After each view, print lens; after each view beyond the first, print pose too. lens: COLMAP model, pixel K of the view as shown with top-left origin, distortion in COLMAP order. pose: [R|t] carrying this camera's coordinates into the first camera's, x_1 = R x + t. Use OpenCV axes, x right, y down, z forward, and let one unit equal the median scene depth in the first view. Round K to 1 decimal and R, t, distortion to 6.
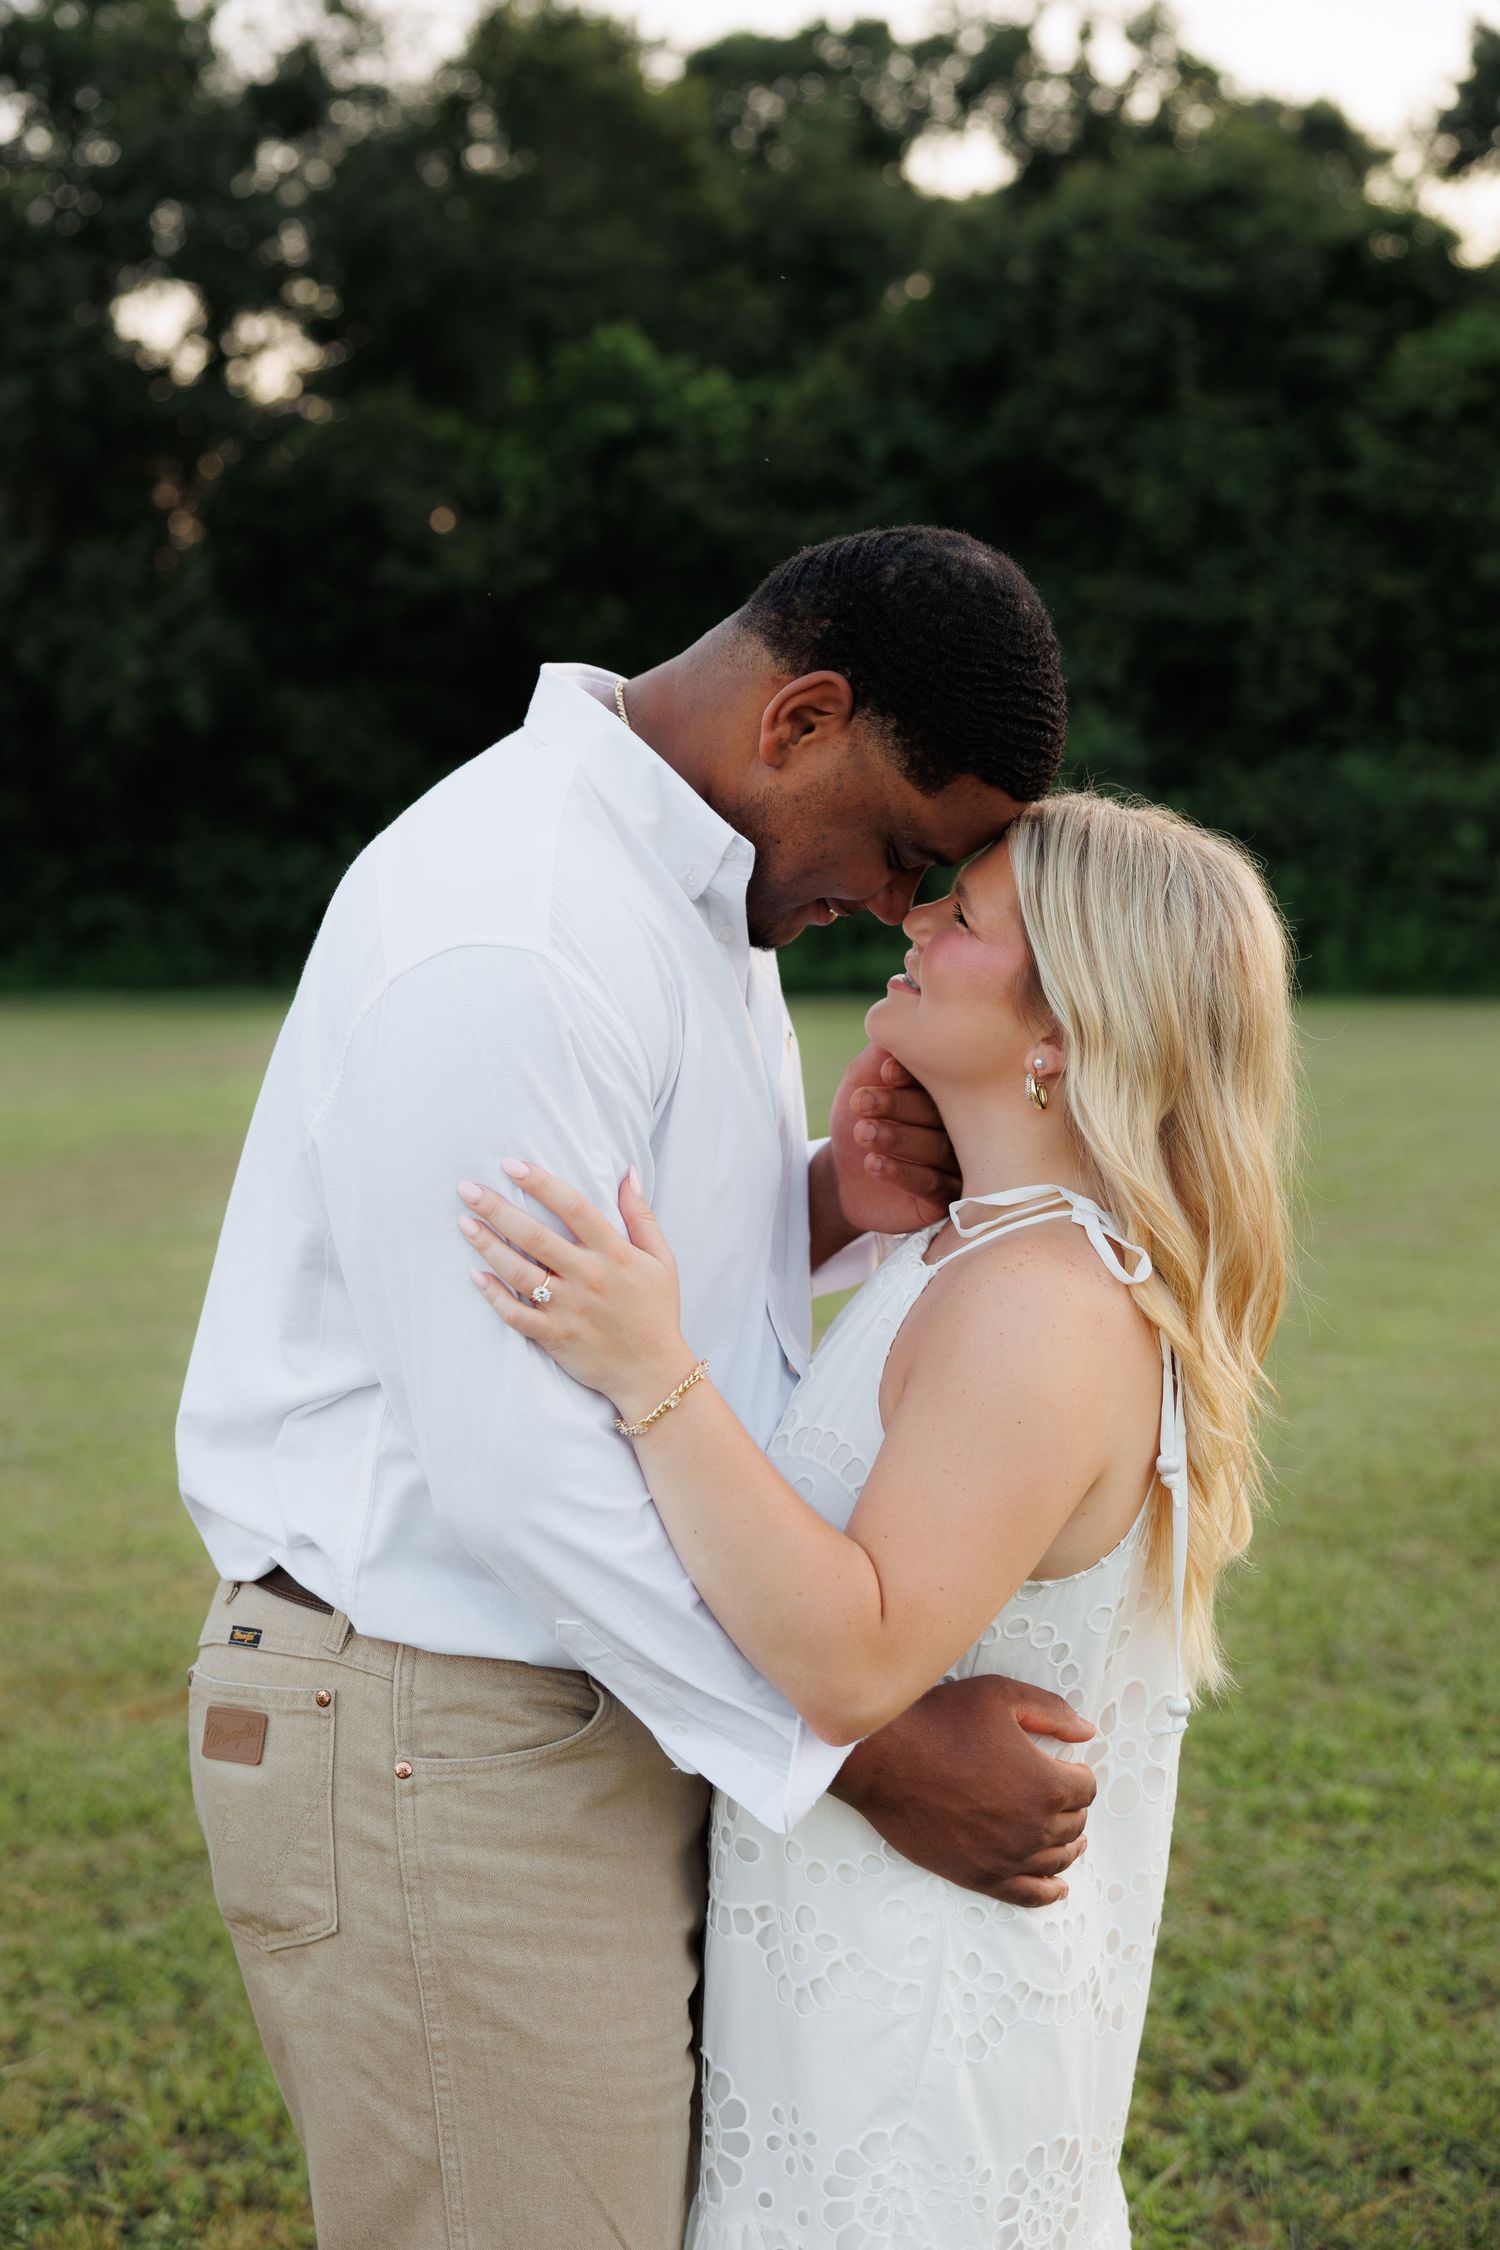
lens RADIAL K [[3221.2, 0, 734.0], [0, 3221.2, 1067.2], [0, 0, 1]] dist [0.046971, 0.000000]
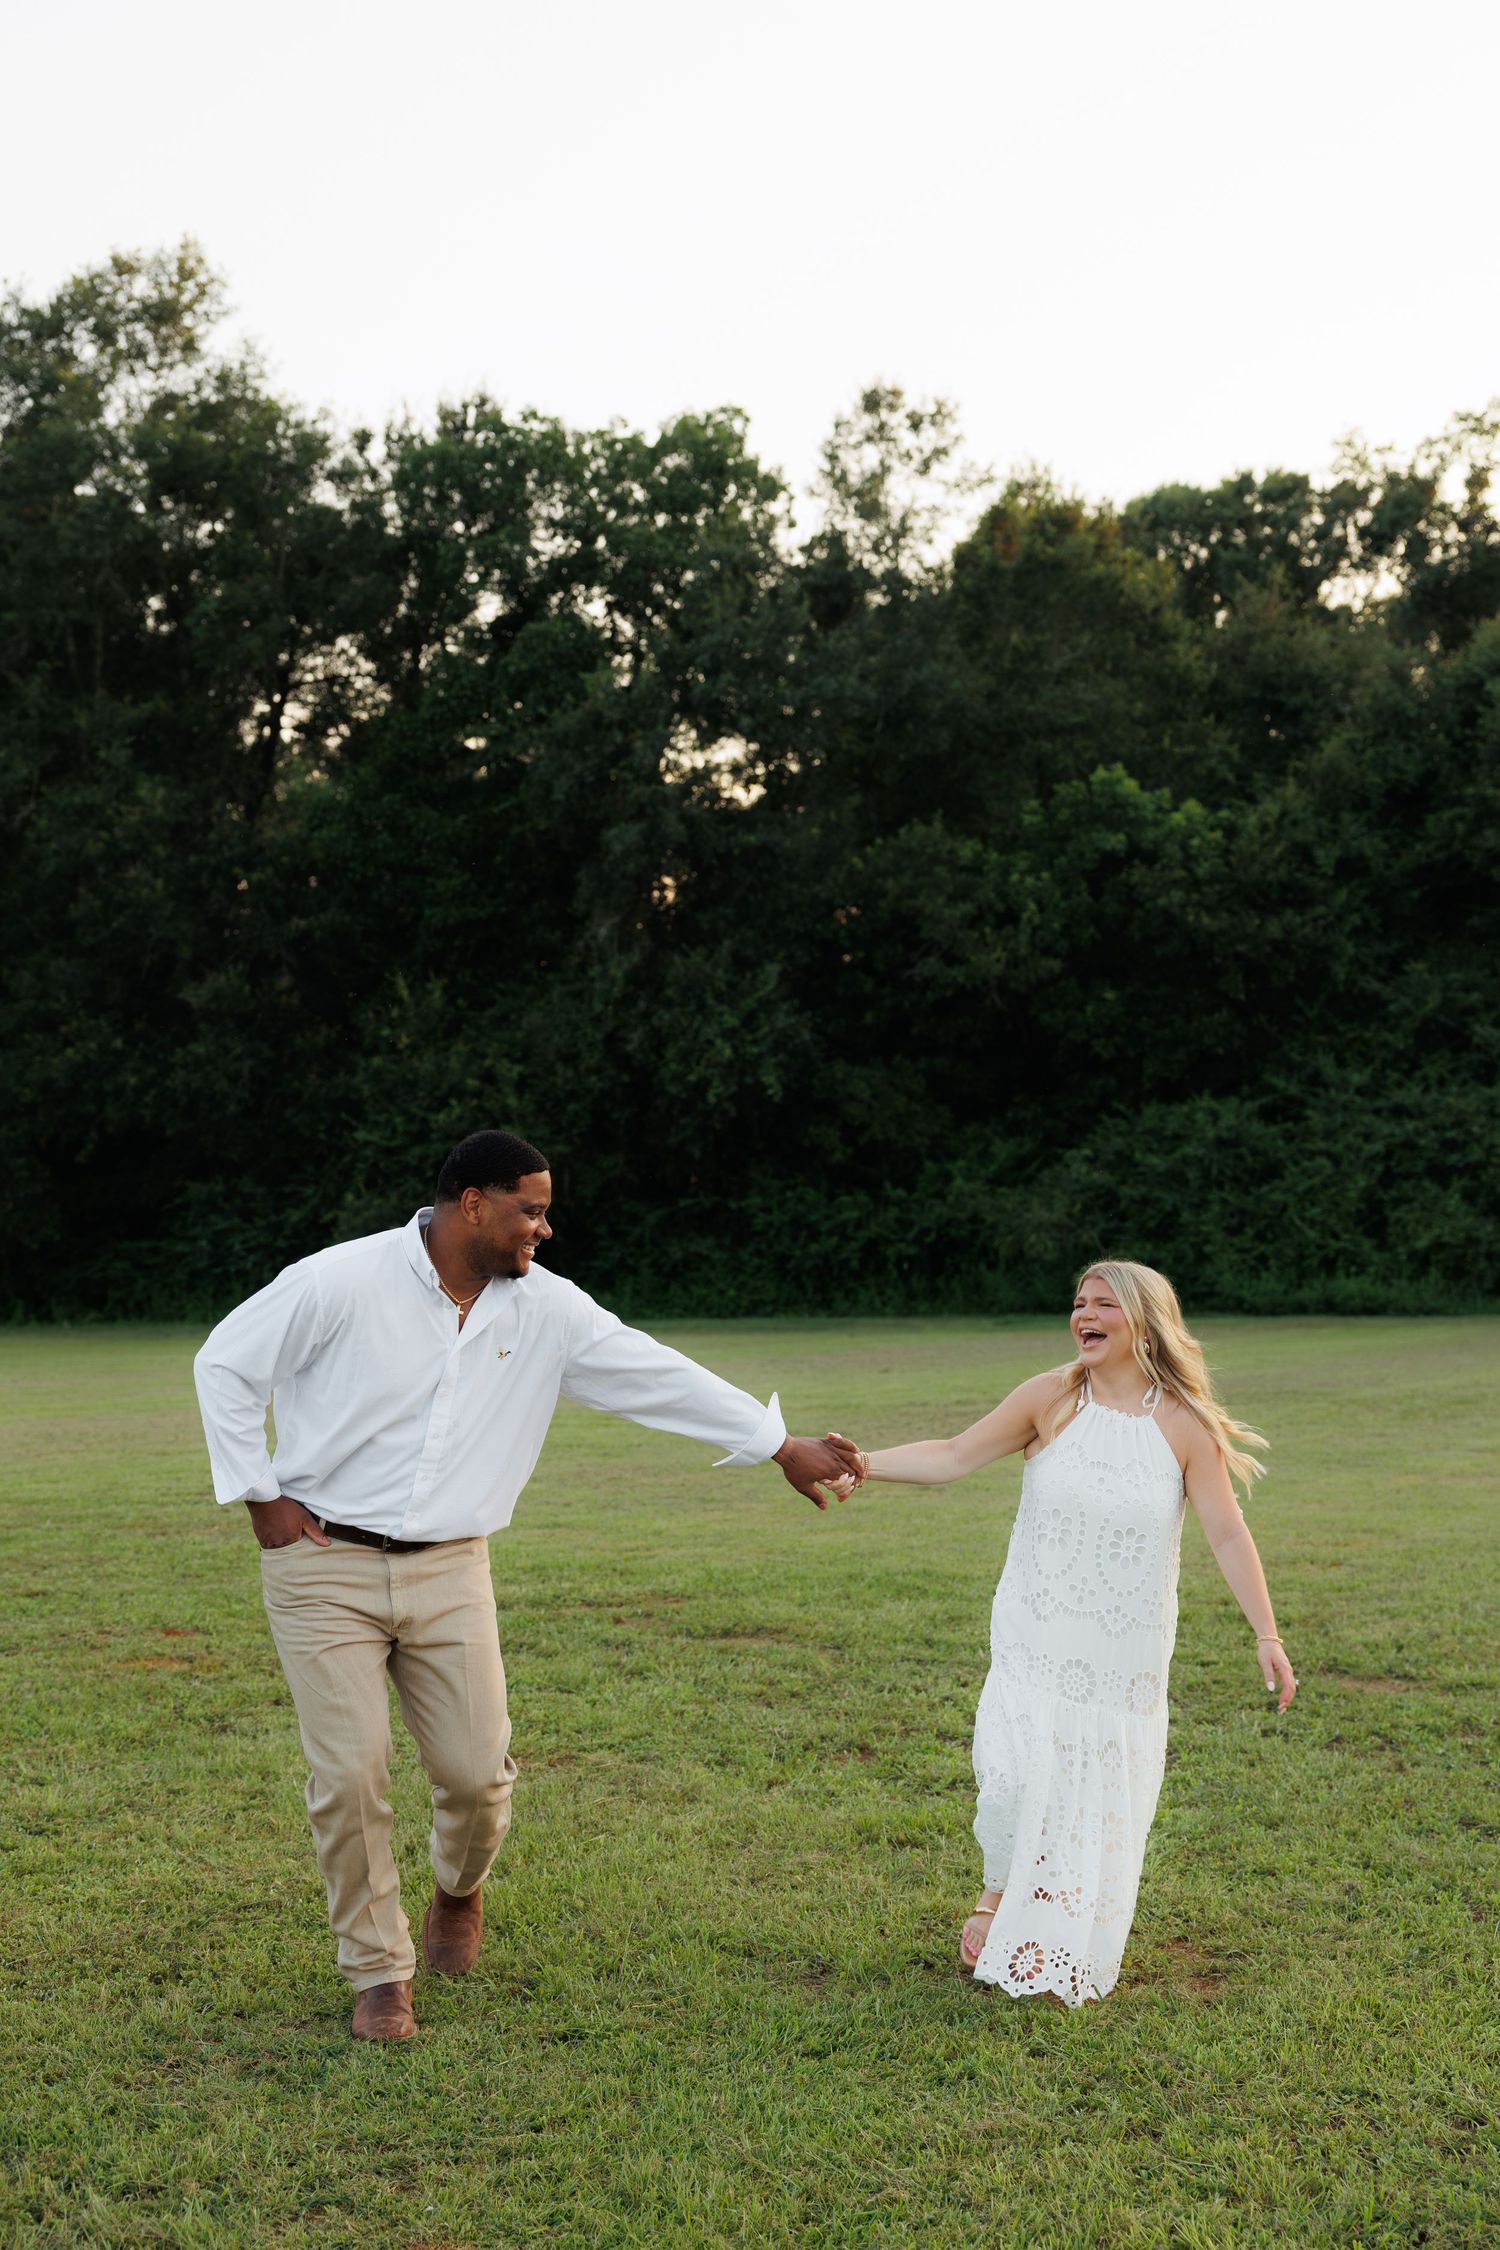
lens RADIAL K [[3120.7, 0, 770.1], [0, 3120.7, 1056.4], [0, 0, 1]] dist [0.020621, 0.000000]
pose [[0.993652, -0.015093, -0.111480, -0.034399], [0.002359, 0.993538, -0.113479, 0.012952], [0.112472, 0.112495, 0.987266, -0.166219]]
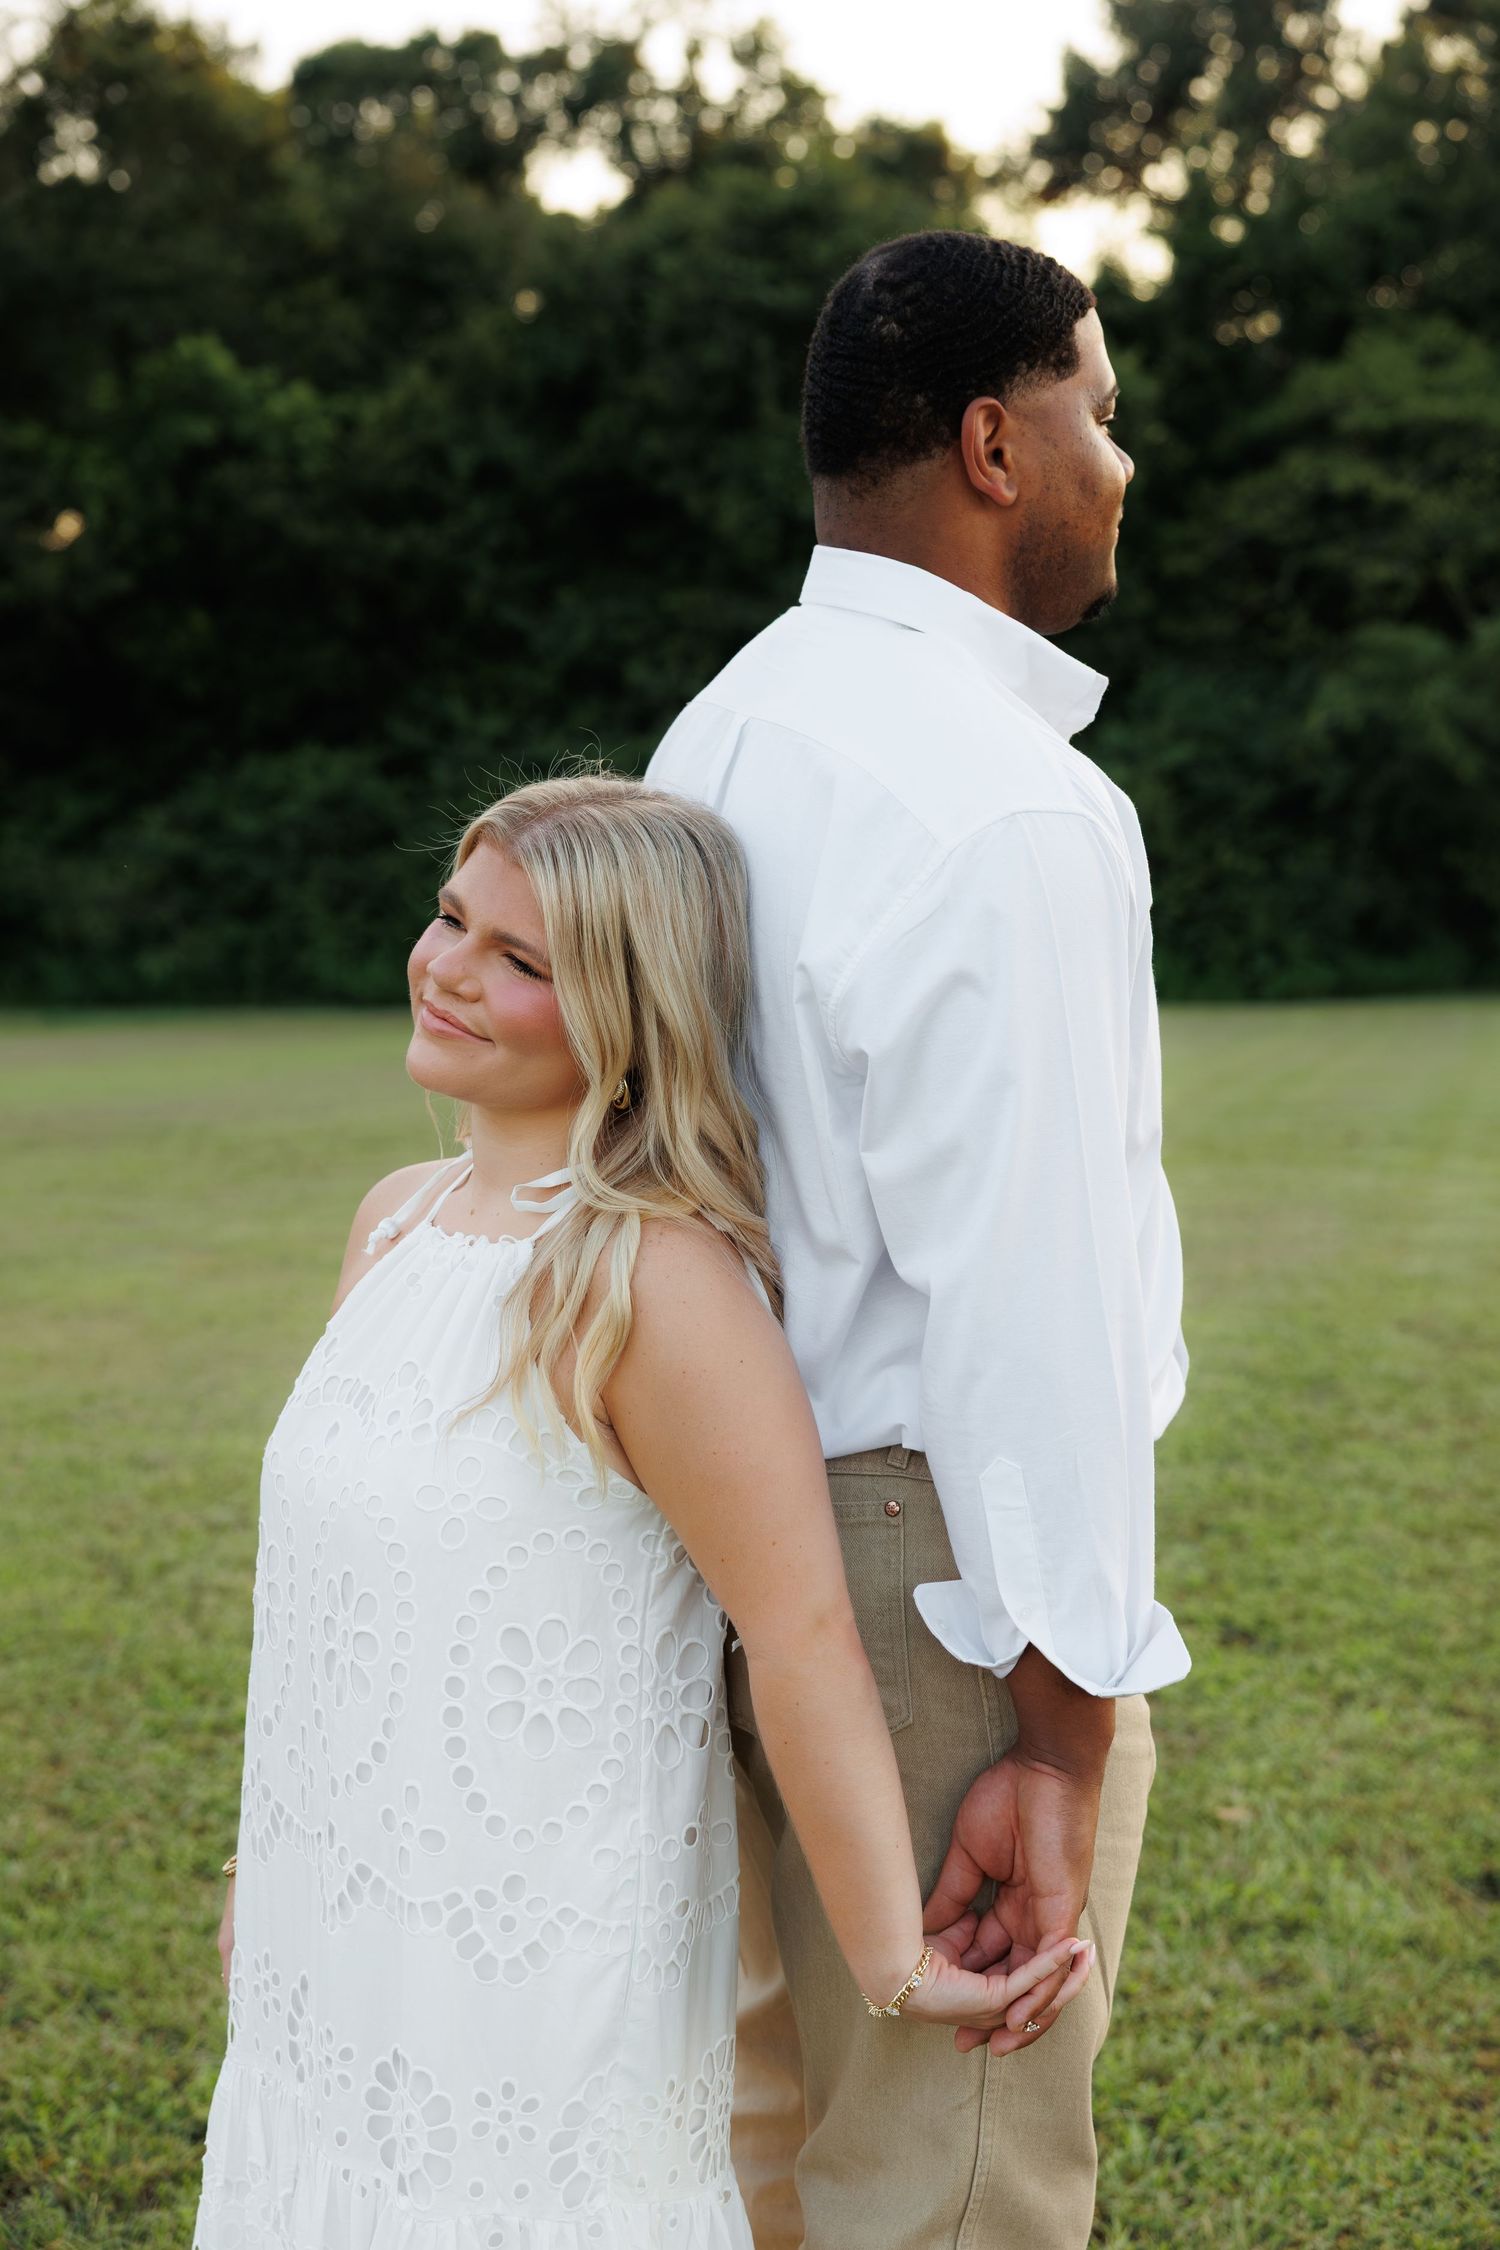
lens RADIAL K [[3221.2, 0, 760.8], [0, 3221.2, 1095.0], [0, 0, 1]] dist [0.046971, 0.000000]
pose [[0.993826, -0.014999, 0.109930, 0.023364], [0.014551, 0.999882, 0.004869, 0.001629], [-0.109990, -0.003240, 0.993927, -0.009451]]
